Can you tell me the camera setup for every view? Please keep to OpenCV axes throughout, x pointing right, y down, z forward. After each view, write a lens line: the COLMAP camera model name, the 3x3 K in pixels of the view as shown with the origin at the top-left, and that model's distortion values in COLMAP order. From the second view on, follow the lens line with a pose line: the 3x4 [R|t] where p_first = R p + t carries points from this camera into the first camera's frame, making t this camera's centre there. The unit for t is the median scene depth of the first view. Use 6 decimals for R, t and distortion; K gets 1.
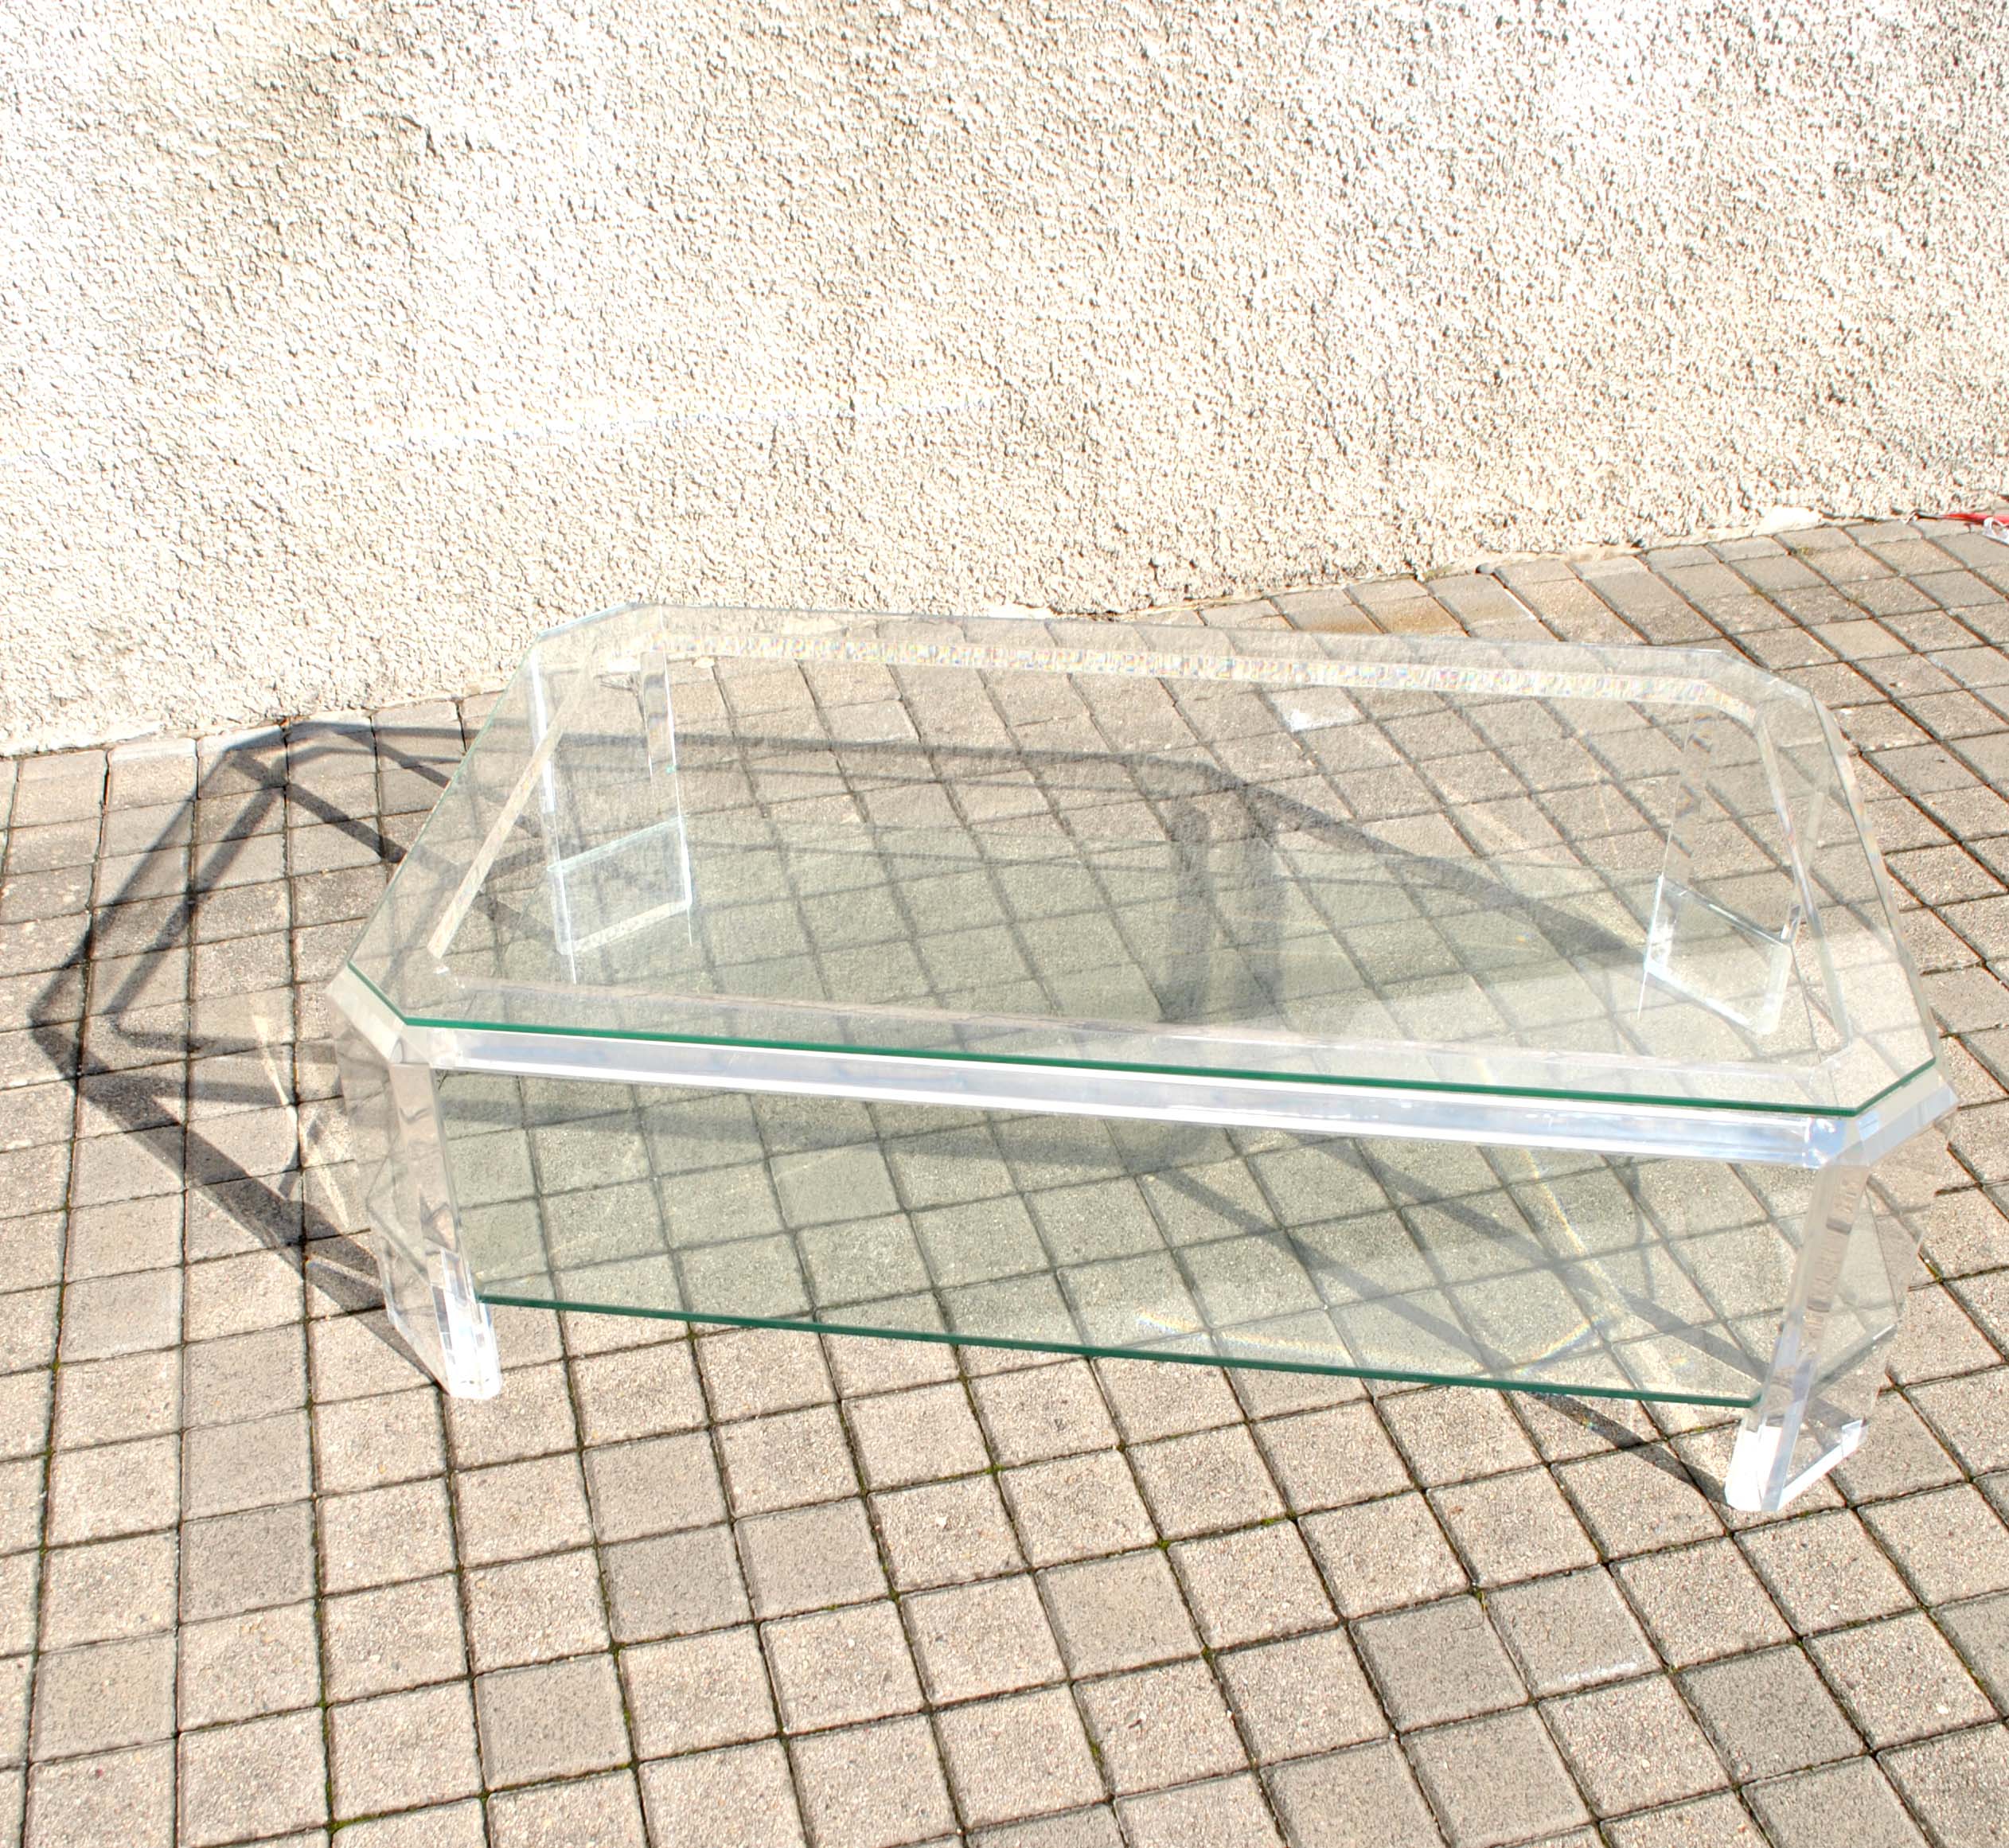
lens RADIAL K [[2318.3, 0, 908.7], [0, 2318.3, 1142.6], [0, 0, 1]] dist [-0.081587, 0.009117]
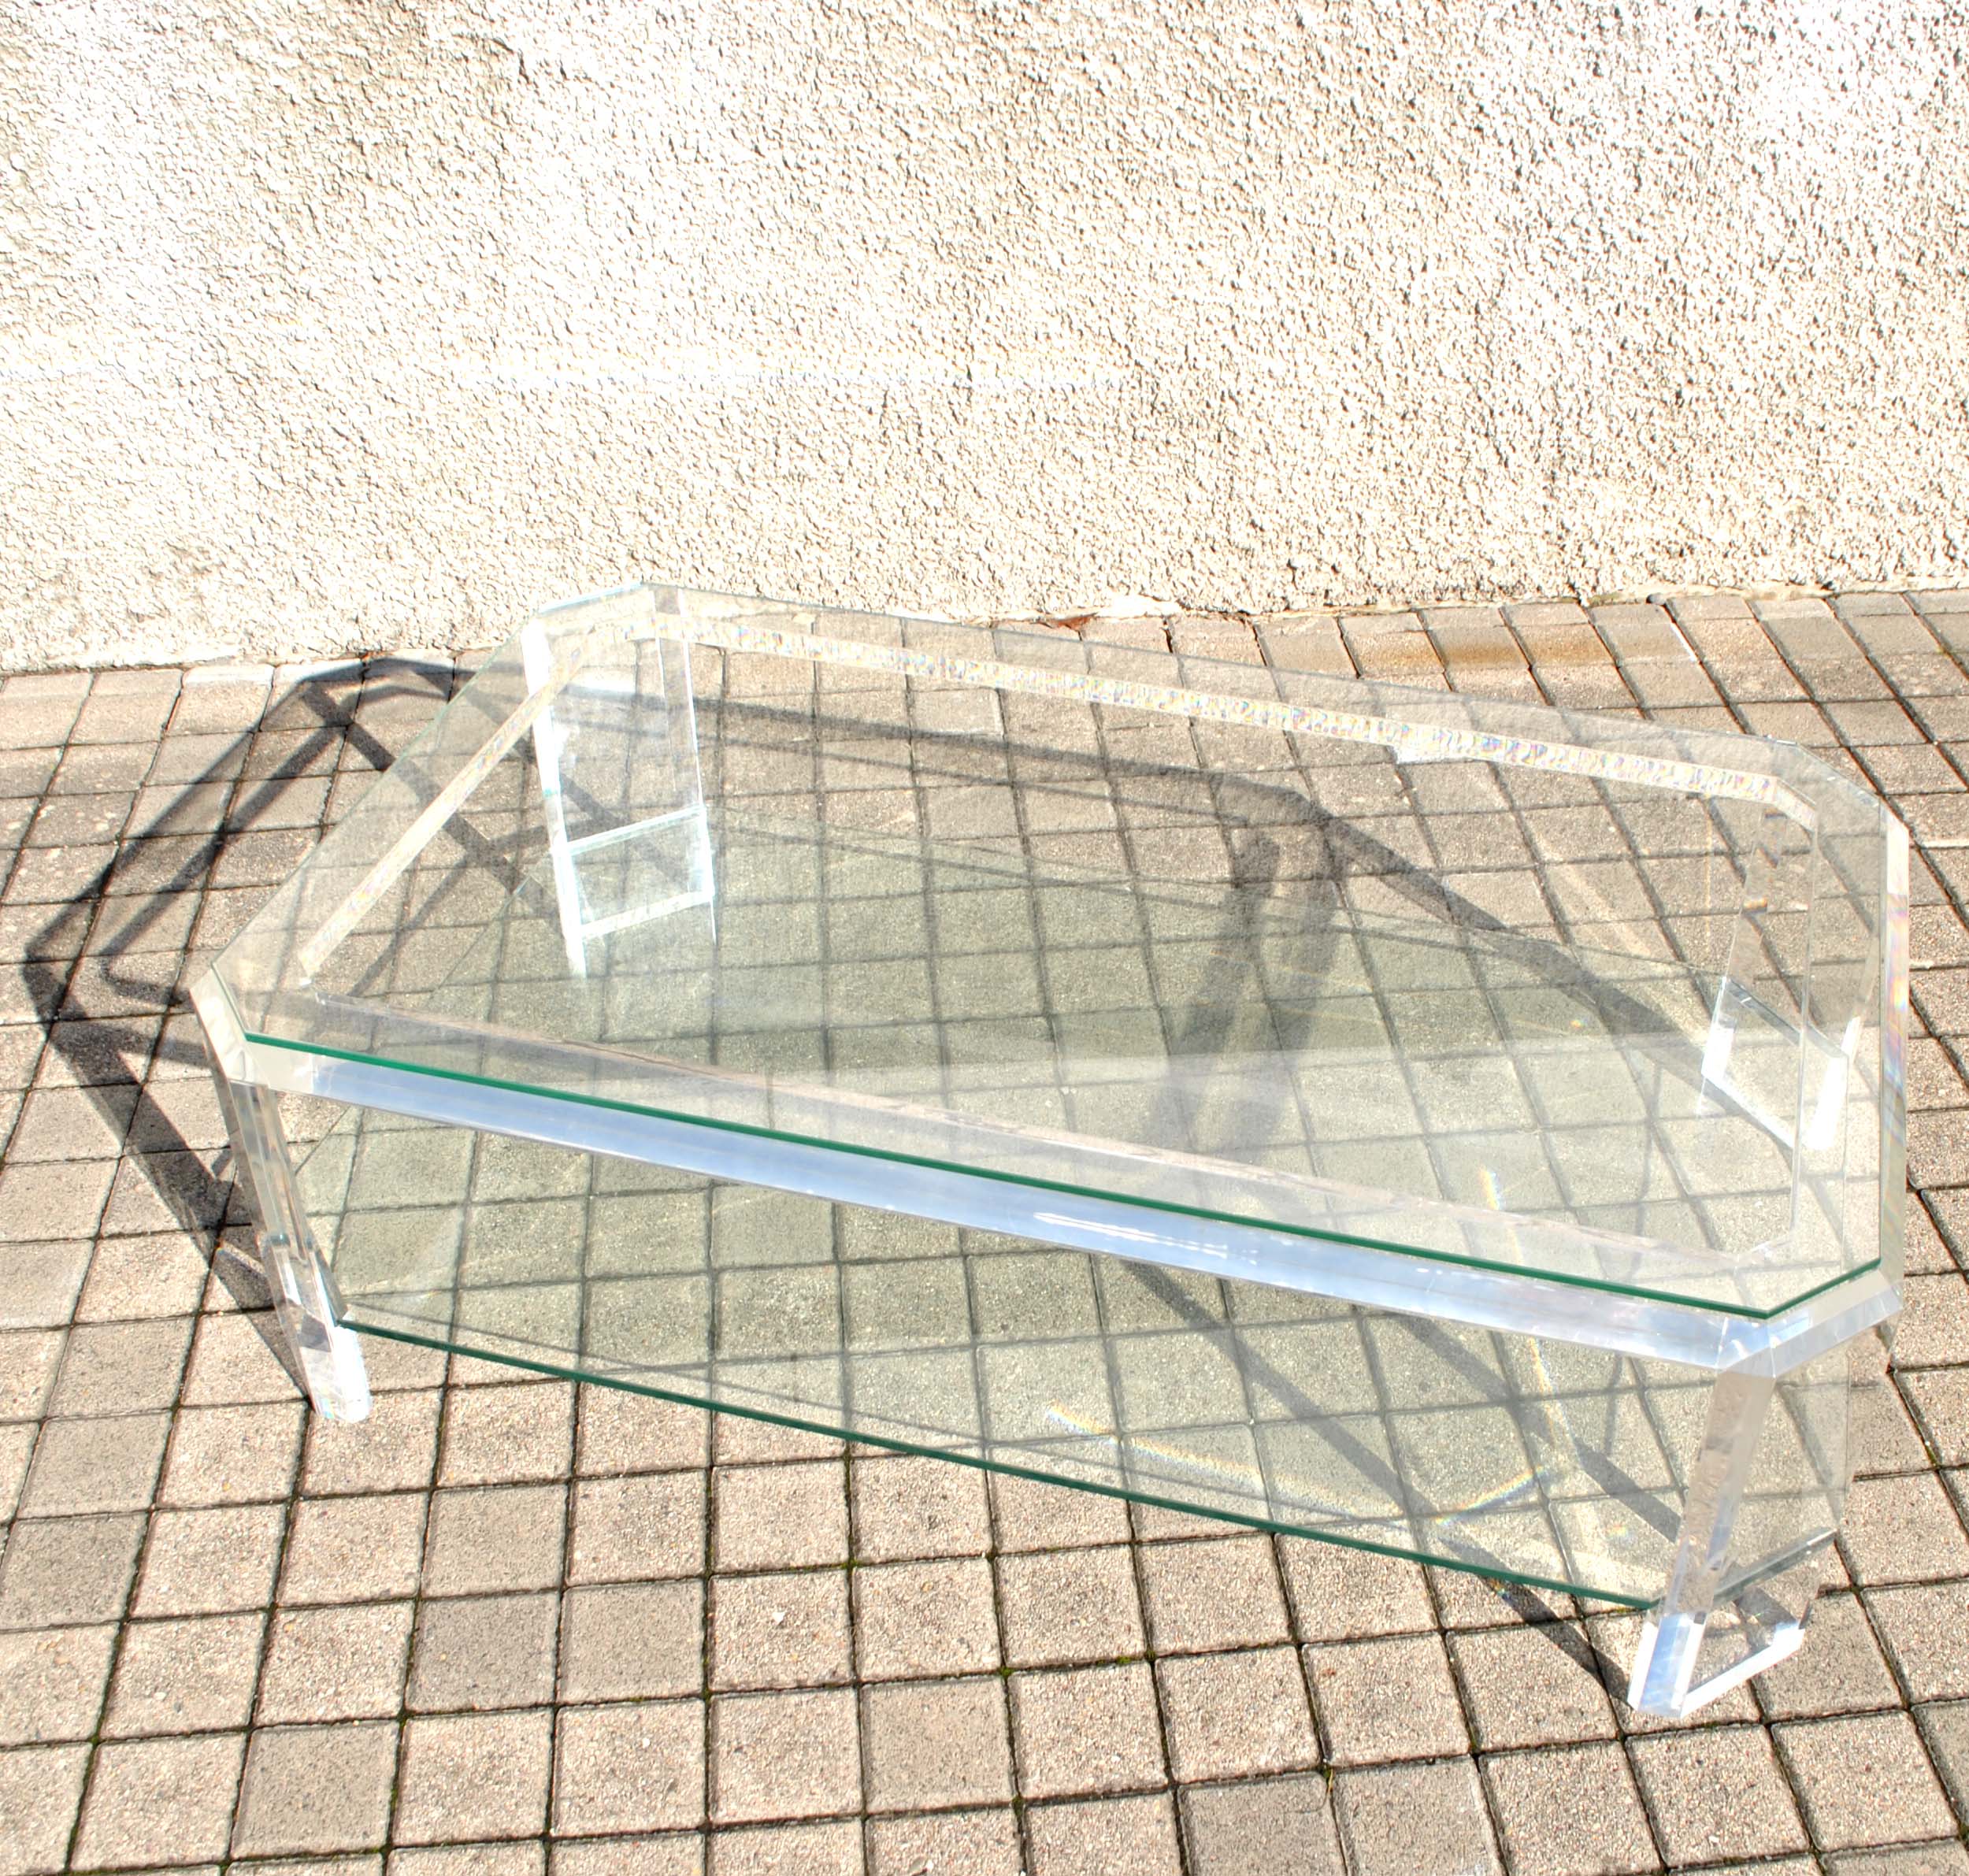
lens RADIAL K [[2287.1, 0, 1078.8], [0, 2287.1, 1148.8], [0, 0, 1]] dist [-0.080684, 0.007364]
pose [[0.992419, 0.104418, -0.064825, 0.124409], [-0.101516, 0.993744, 0.046562, -0.057161], [0.069281, -0.039629, 0.996810, 0.067167]]
